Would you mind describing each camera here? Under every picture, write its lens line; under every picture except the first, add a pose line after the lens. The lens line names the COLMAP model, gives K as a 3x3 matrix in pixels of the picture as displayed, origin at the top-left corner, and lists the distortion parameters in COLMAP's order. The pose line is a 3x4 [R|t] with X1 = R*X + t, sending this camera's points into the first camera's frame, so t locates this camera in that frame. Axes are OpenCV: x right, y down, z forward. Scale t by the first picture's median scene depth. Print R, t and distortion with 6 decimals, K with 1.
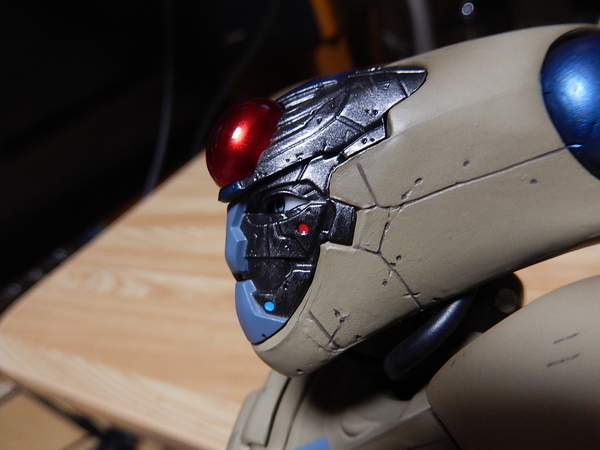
lens RADIAL K [[465.0, 0, 300.0], [0, 465.0, 225.0], [0, 0, 1]] dist [0.006773, -0.002237]
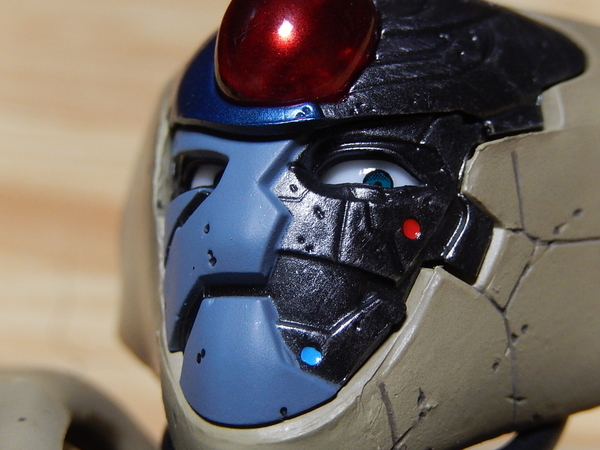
lens RADIAL K [[1459.4, 0, 300.0], [0, 1459.4, 225.0], [0, 0, 1]] dist [-0.031958, -0.216527]
pose [[0.741836, 0.311388, 0.593899, -1.097261], [-0.230685, 0.950097, -0.210000, 0.388491], [-0.629654, 0.018782, 0.776649, -0.231413]]
